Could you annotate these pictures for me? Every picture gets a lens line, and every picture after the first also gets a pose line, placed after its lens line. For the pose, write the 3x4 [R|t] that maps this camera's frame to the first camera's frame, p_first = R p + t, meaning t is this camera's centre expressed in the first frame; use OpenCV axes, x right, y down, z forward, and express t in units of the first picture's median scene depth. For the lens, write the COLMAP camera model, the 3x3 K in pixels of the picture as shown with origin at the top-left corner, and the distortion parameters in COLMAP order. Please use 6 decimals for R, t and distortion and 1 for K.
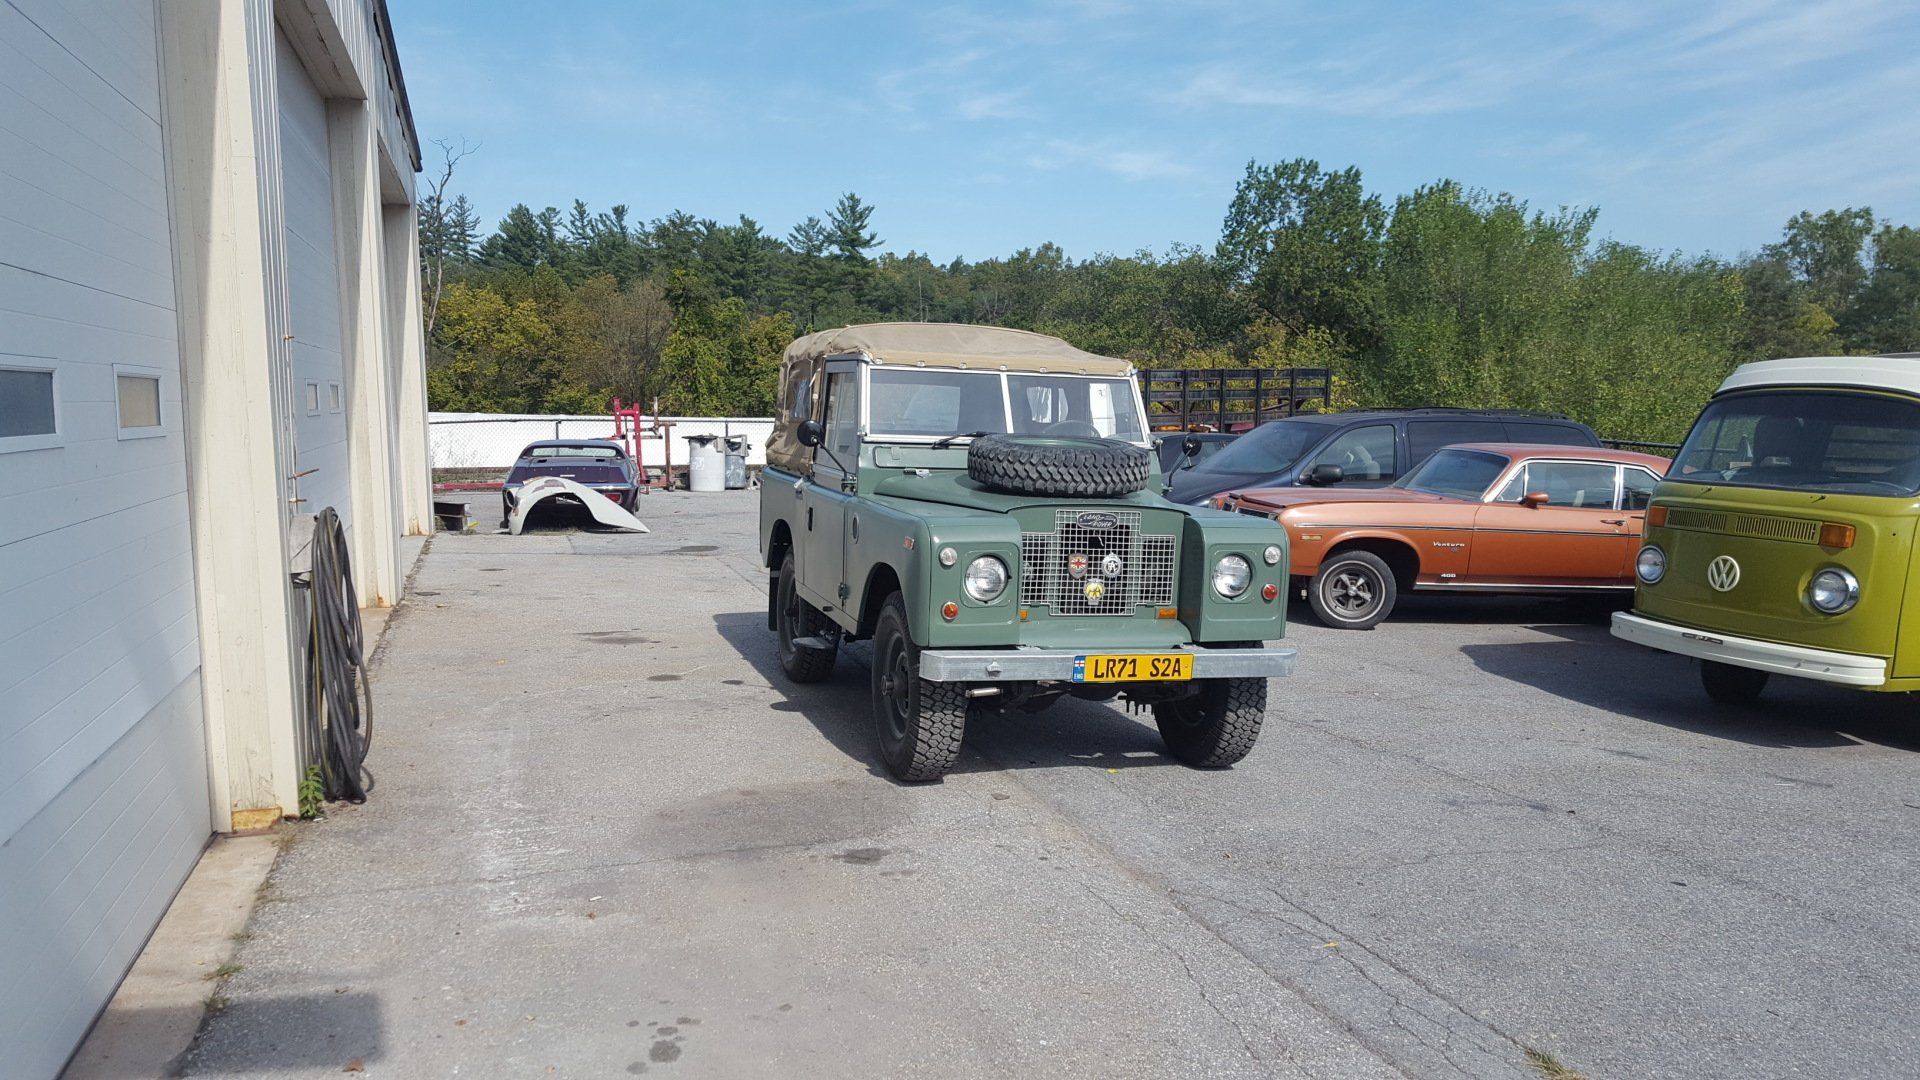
lens RADIAL K [[1424.7, 0, 1016.3], [0, 1424.7, 564.0], [0, 0, 1]] dist [0.071344, -0.109180]
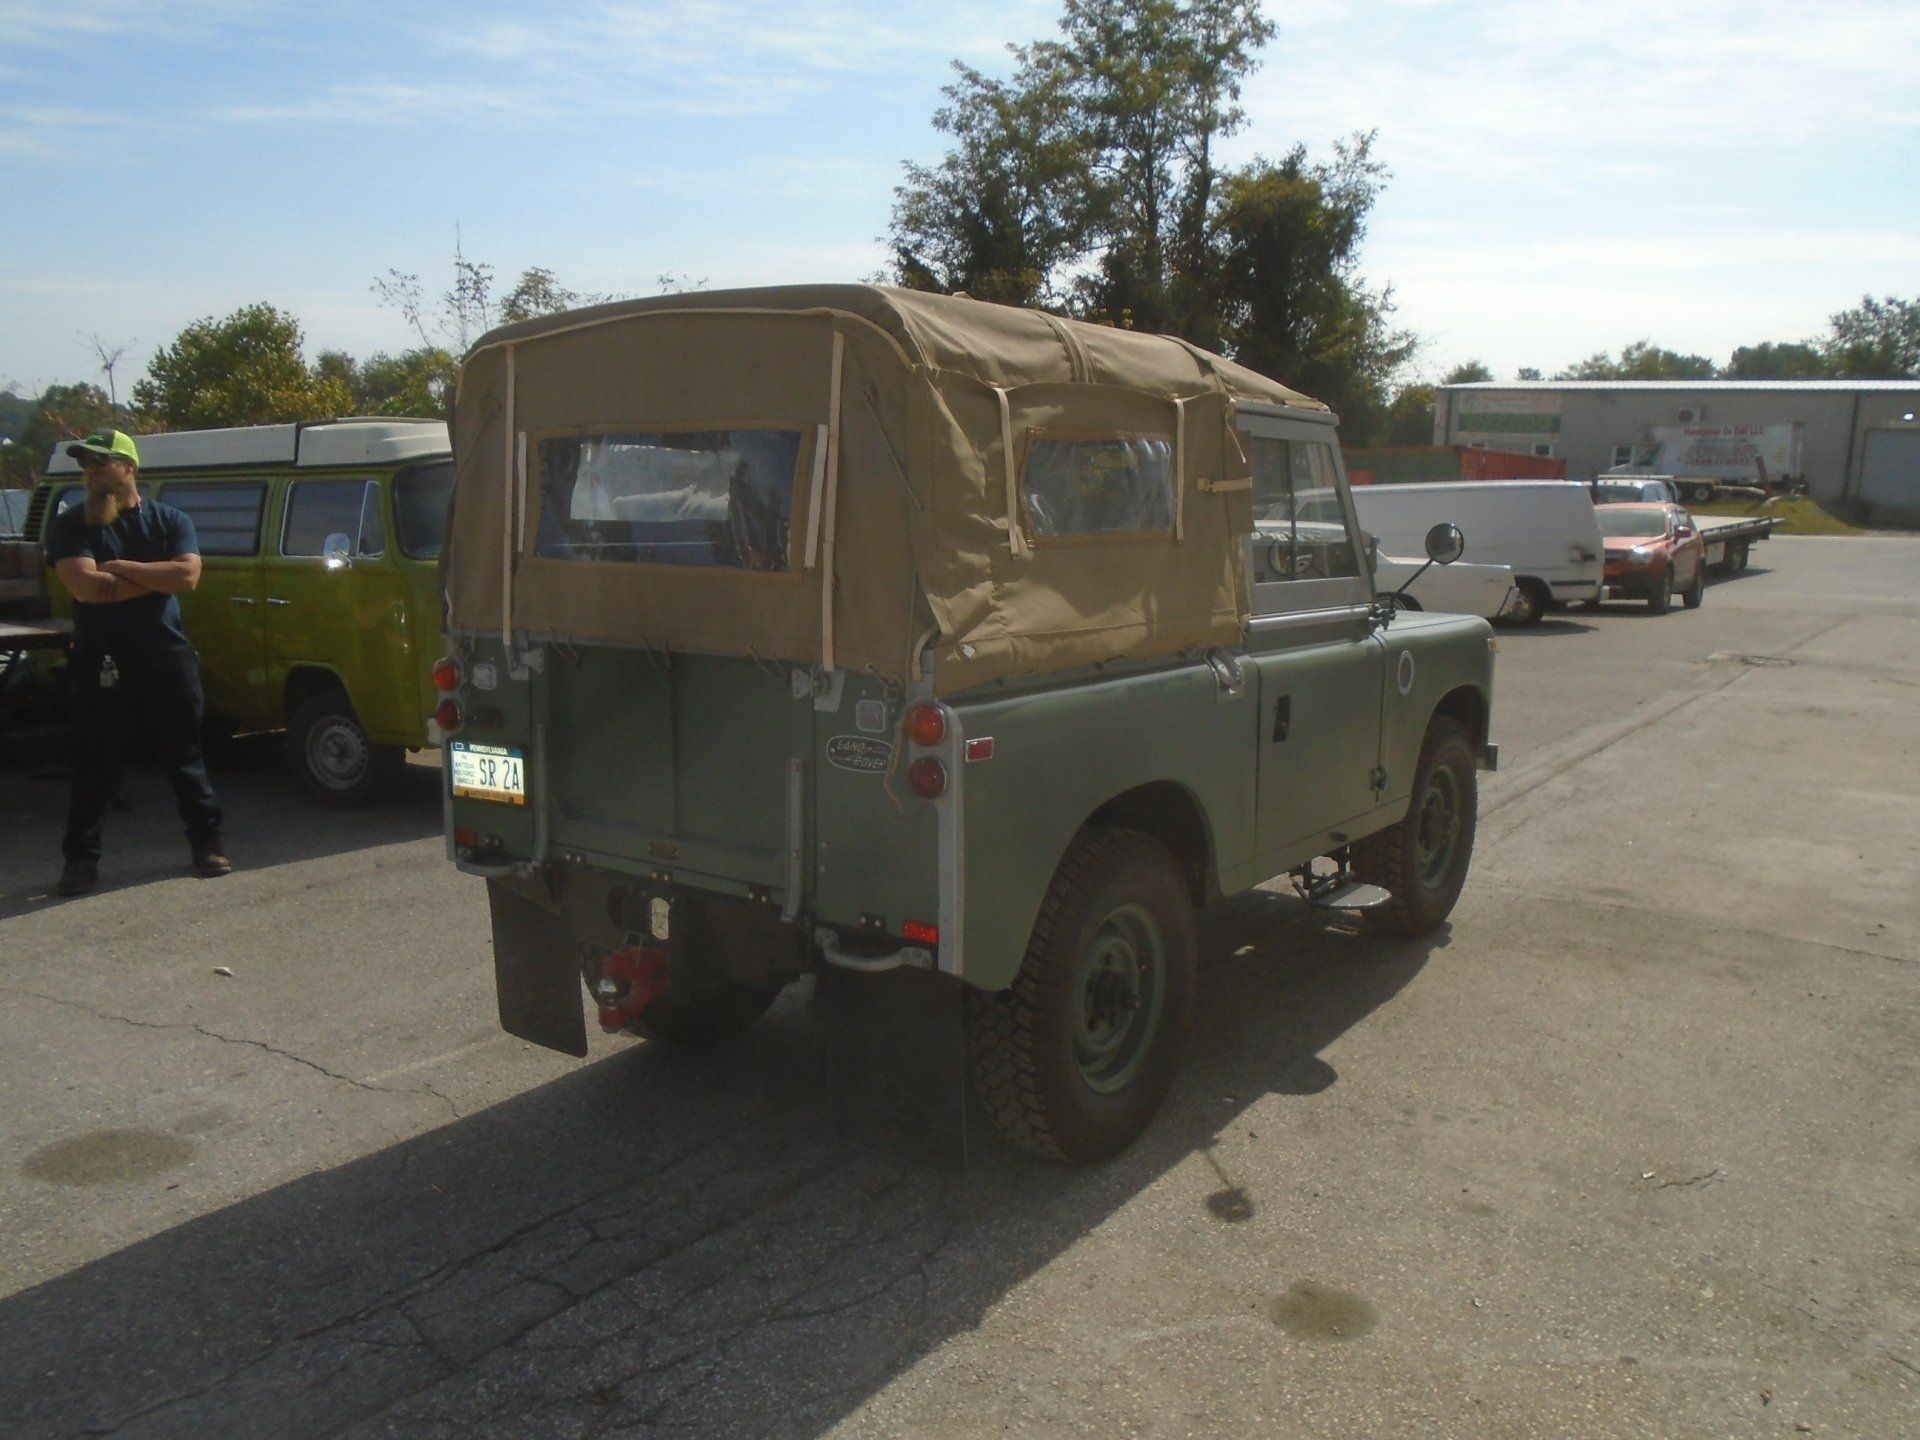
lens RADIAL K [[1511.7, 0, 980.0], [0, 1511.7, 721.5], [0, 0, 1]] dist [-0.088017, 0.091007]
pose [[-0.557399, -0.156573, 0.815347, -0.524111], [0.074753, 0.968603, 0.237107, -0.166779], [-0.826873, 0.193113, -0.528194, 1.366225]]
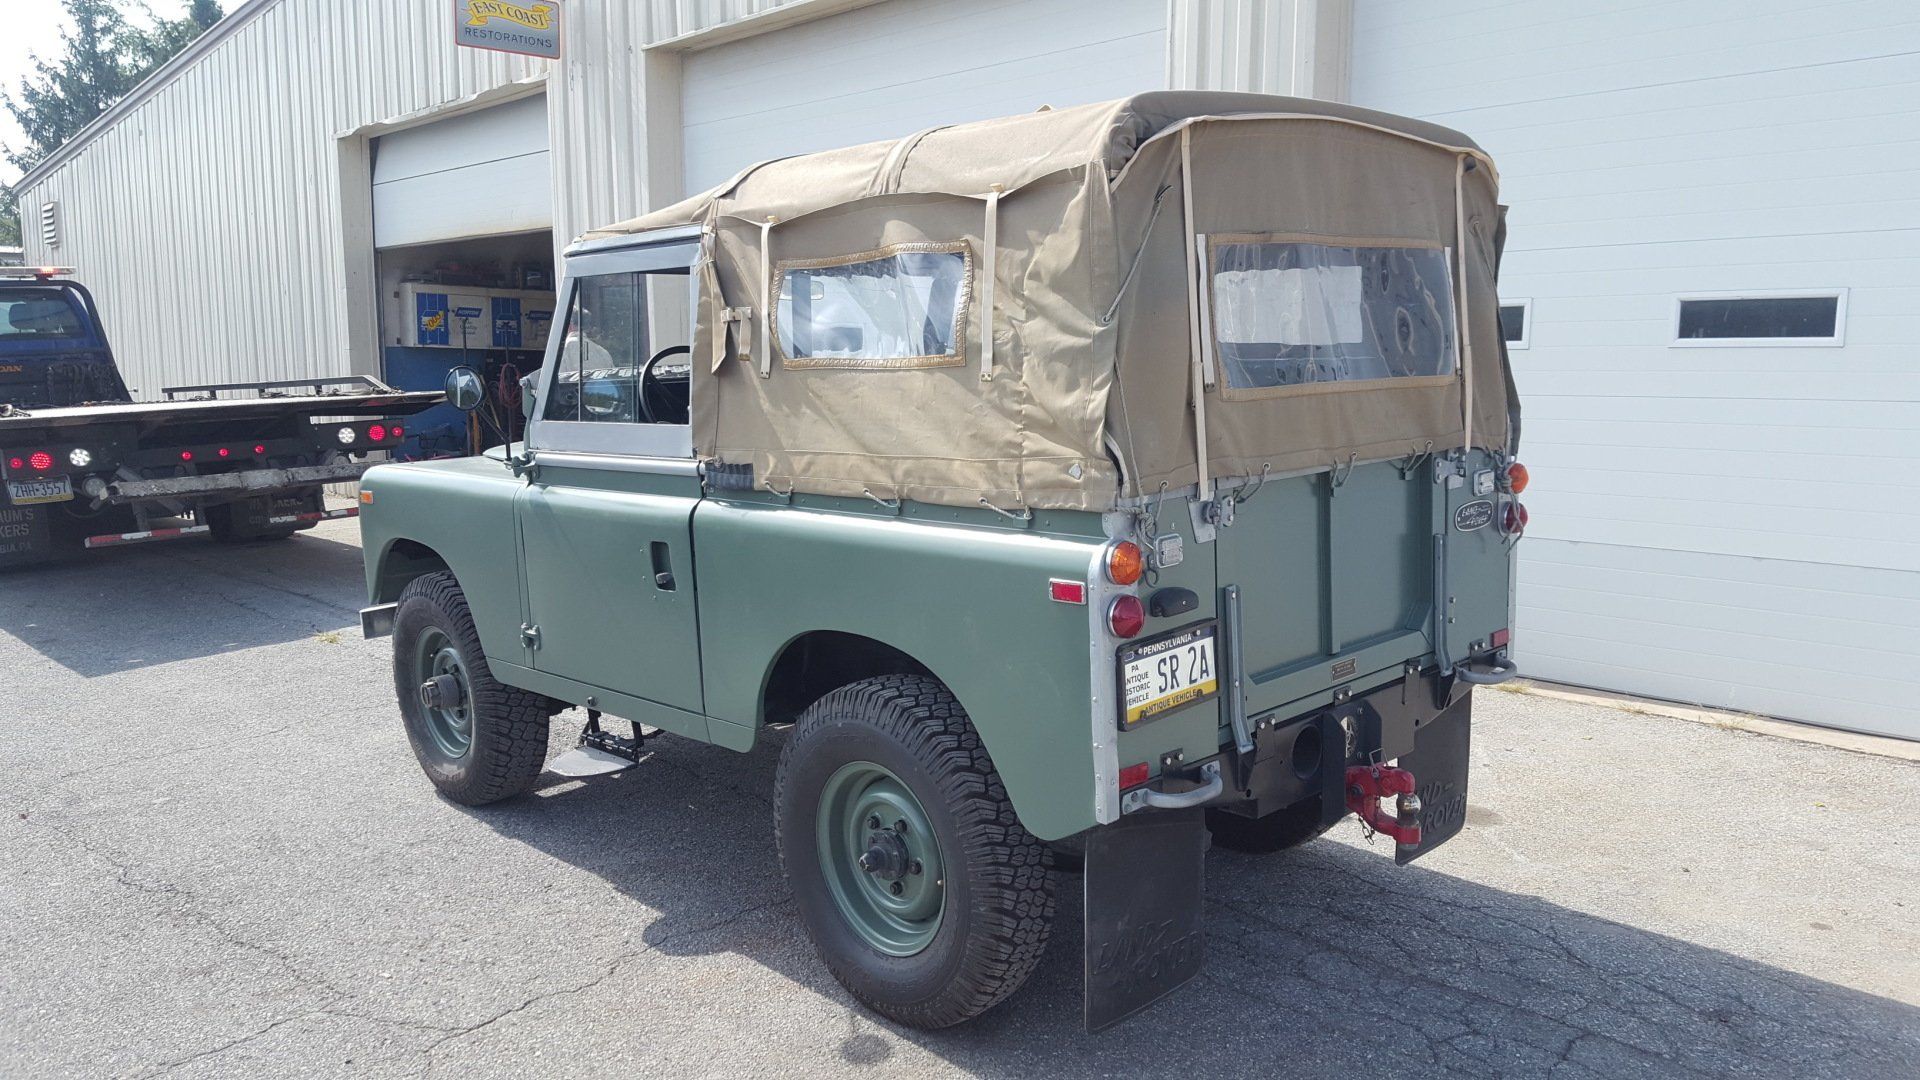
lens RADIAL K [[1424.7, 0, 1016.3], [0, 1424.7, 564.0], [0, 0, 1]] dist [0.071344, -0.109180]
pose [[-0.903264, 0.059283, -0.424971, 0.163406], [-0.054606, 0.966476, 0.250885, -0.162201], [0.425597, 0.249821, -0.869745, 1.539084]]
